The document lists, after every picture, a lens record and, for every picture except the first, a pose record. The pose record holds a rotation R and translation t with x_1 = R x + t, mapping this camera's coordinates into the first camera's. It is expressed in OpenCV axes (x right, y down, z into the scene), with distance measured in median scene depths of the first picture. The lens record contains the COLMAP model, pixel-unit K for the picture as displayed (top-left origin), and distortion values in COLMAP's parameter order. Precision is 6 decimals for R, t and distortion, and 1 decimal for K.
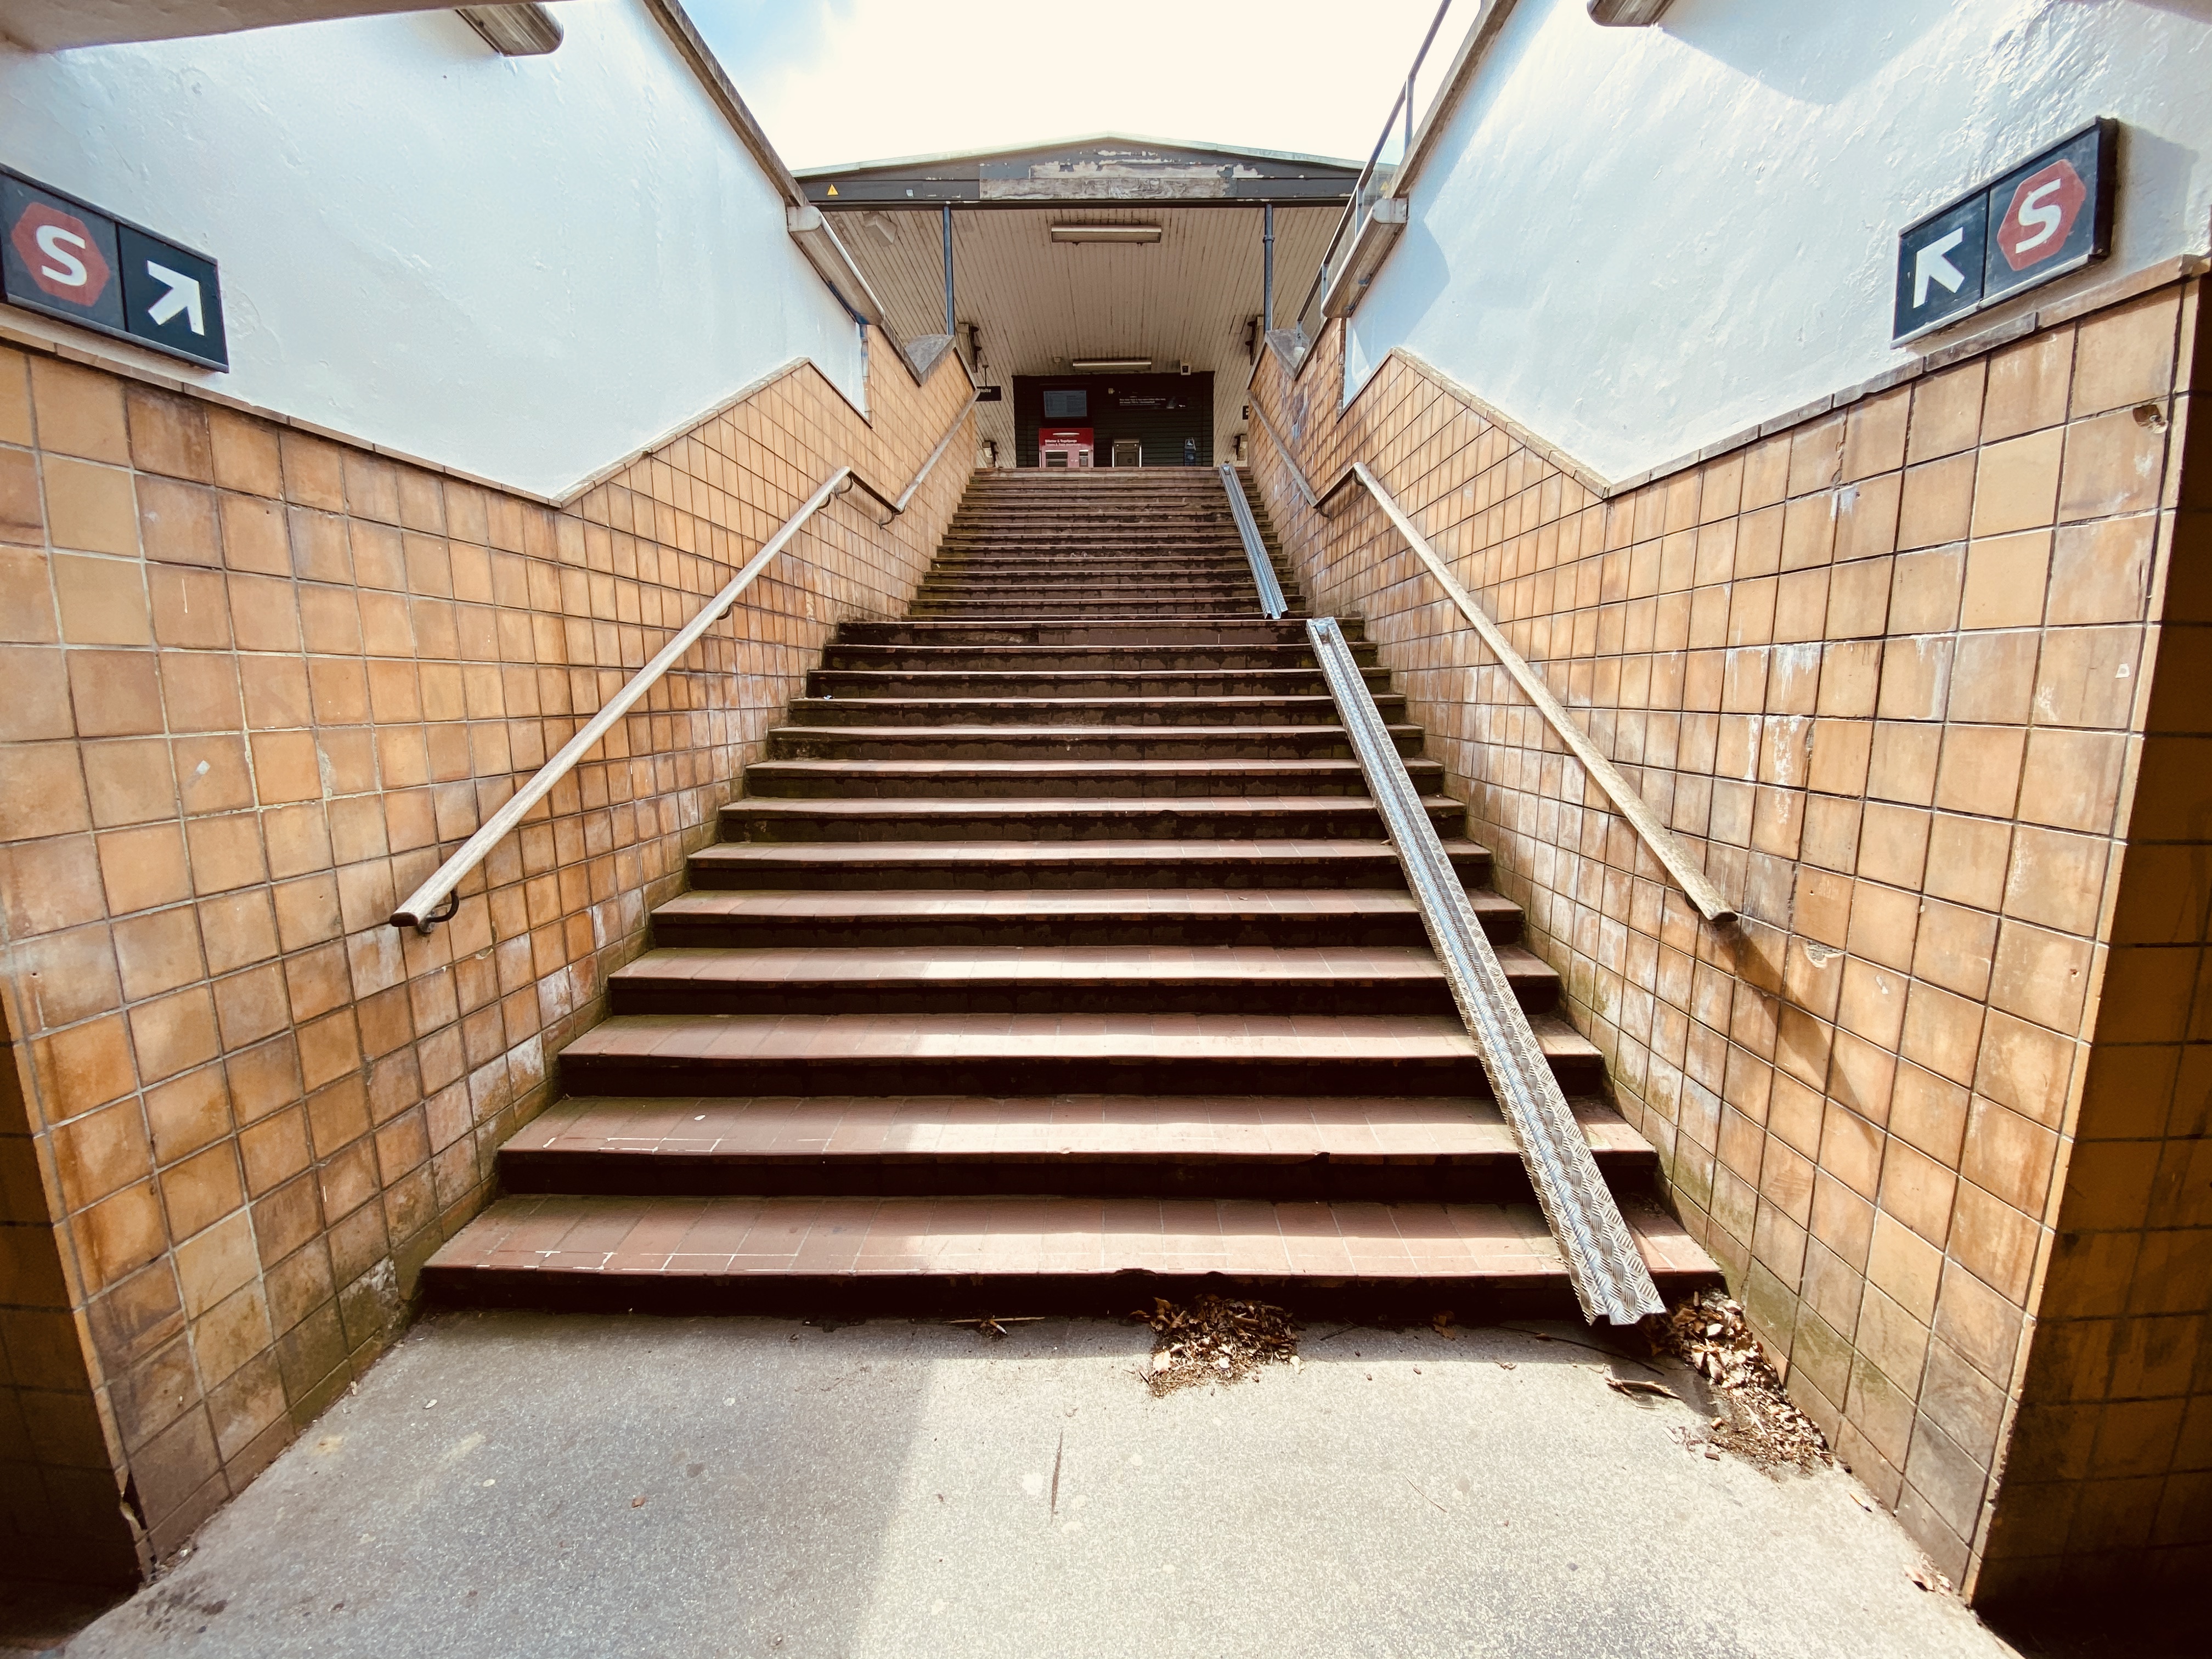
lens RADIAL K [[881.8, 0, 1106.3], [0, 881.8, 827.3], [0, 0, 1]] dist [-0.007407, -0.007129]
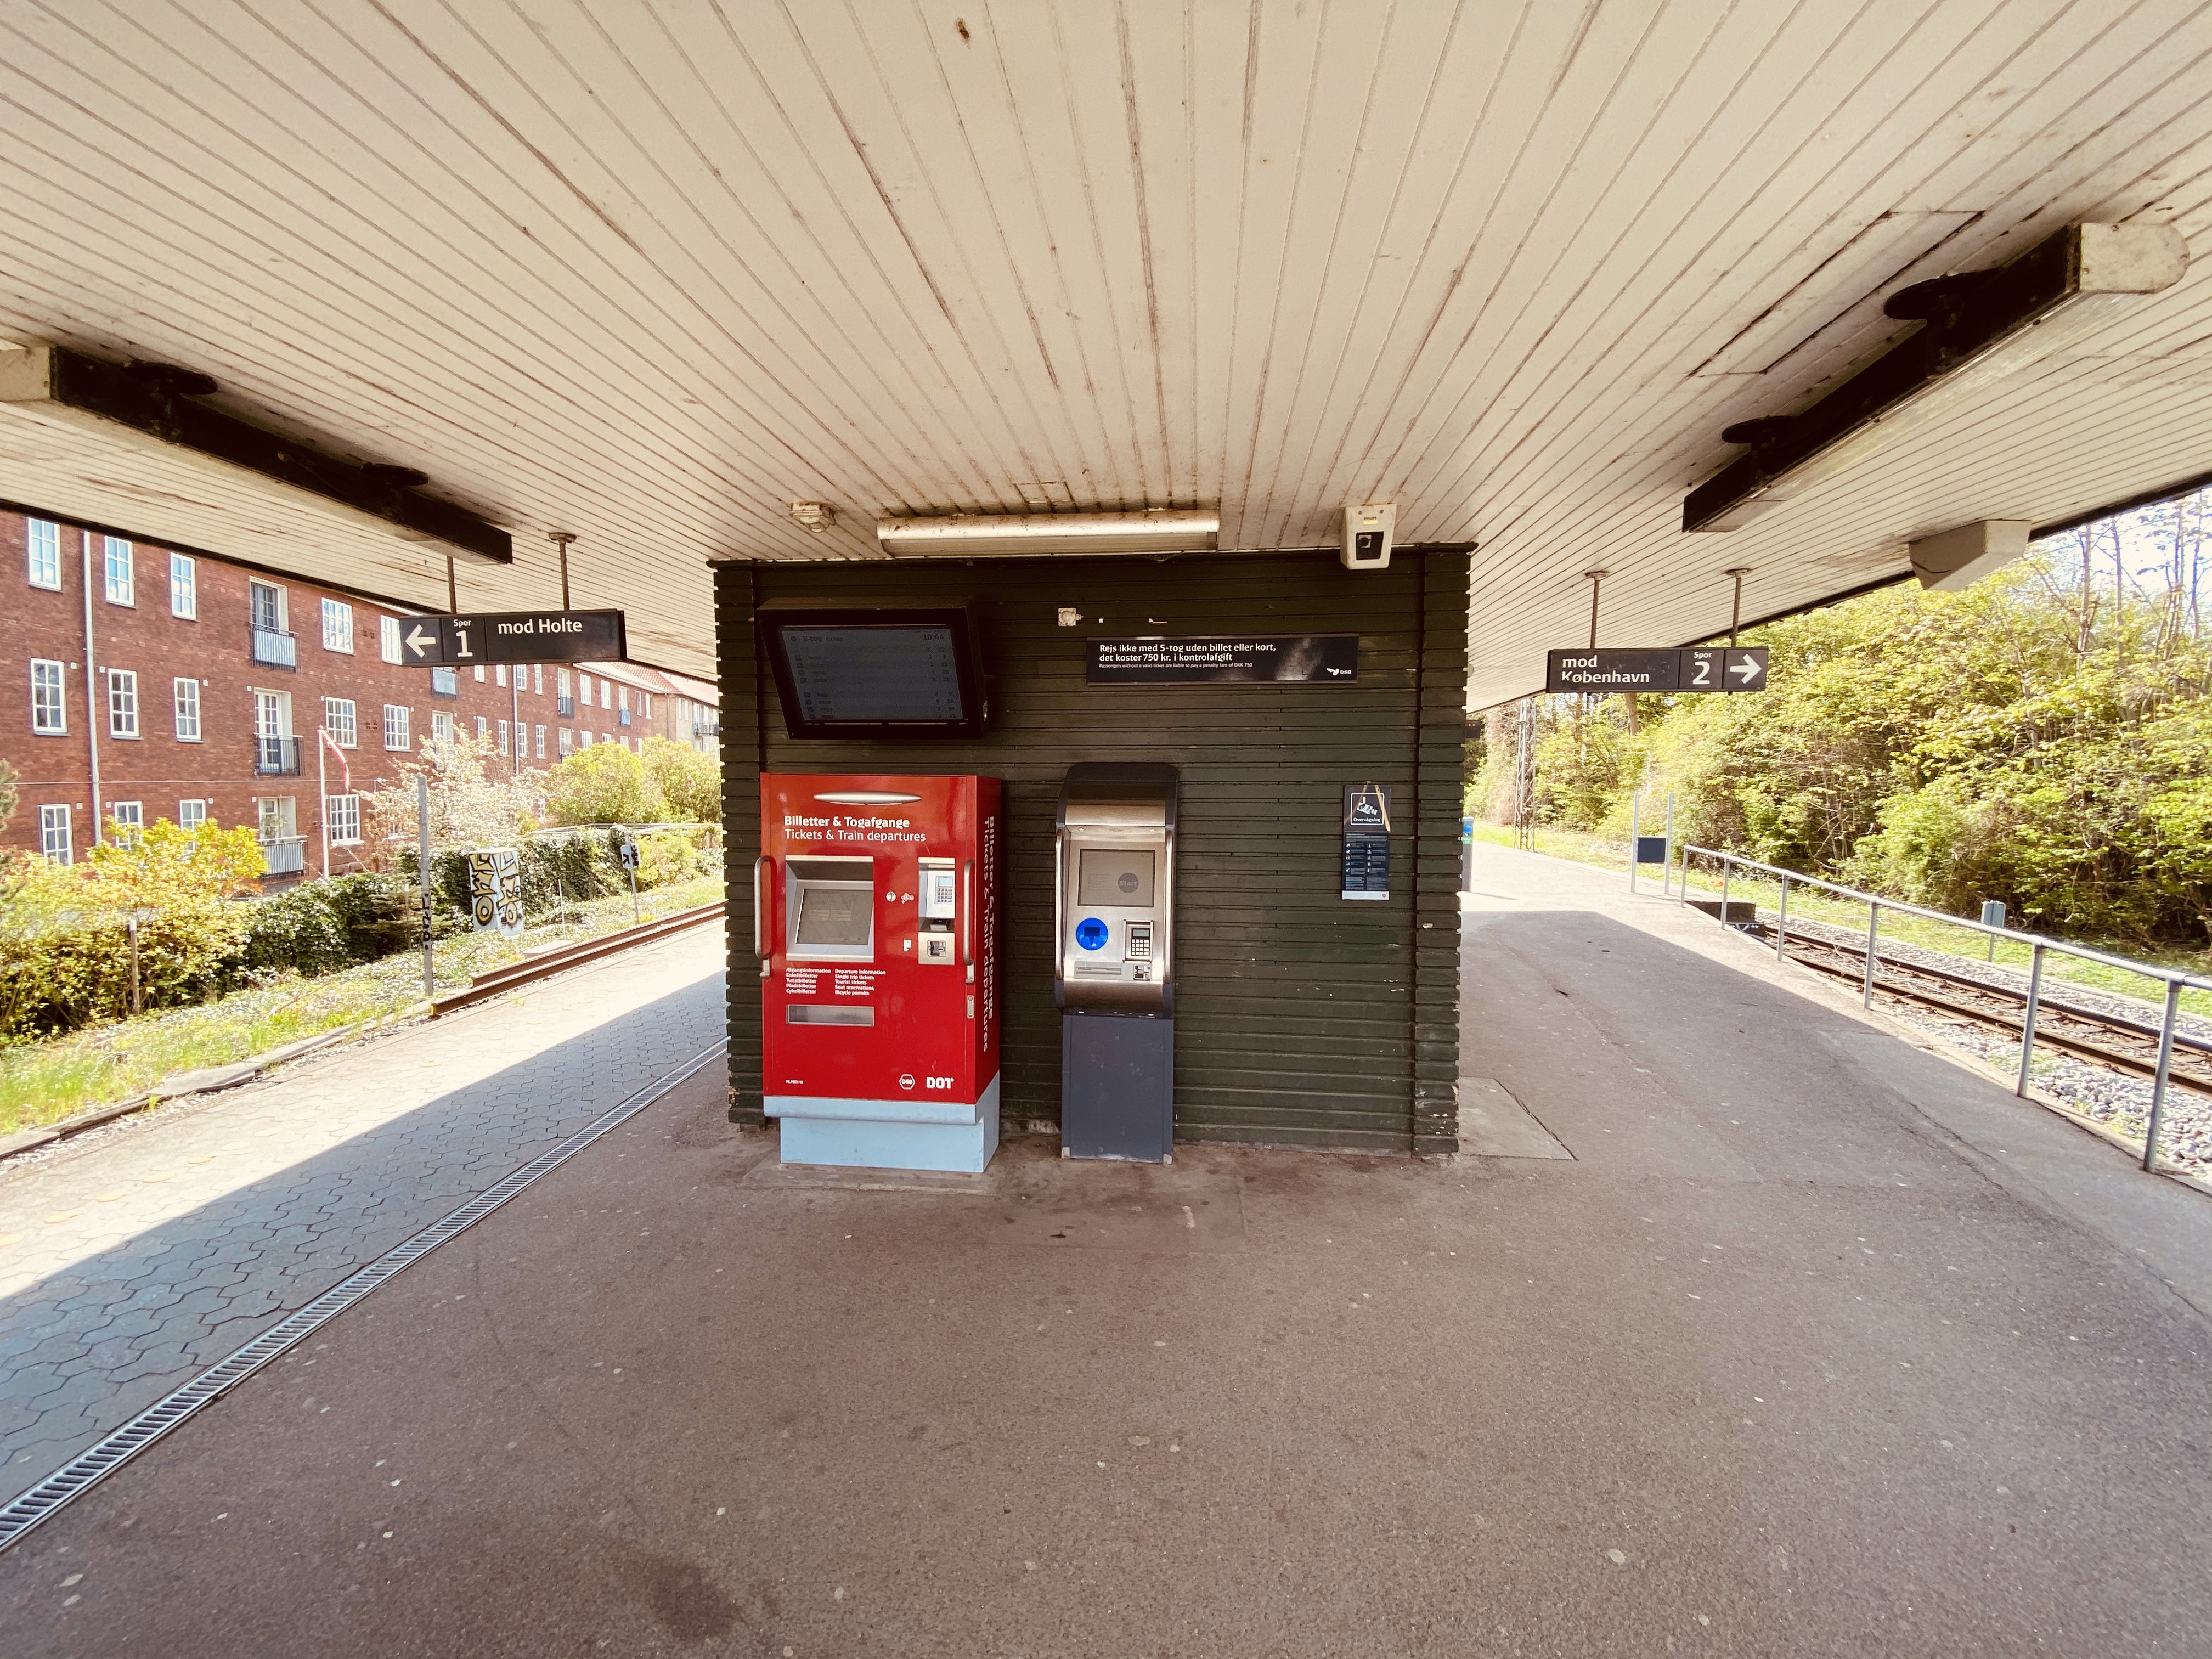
lens RADIAL K [[881.8, 0, 1118.5], [0, 881.8, 828.9], [0, 0, 1]] dist [-0.007407, -0.007129]
pose [[0.998140, 0.019089, -0.057896, 0.039947], [-0.024626, 0.995031, -0.096476, -0.434027], [0.055766, 0.097723, 0.993650, 0.793725]]
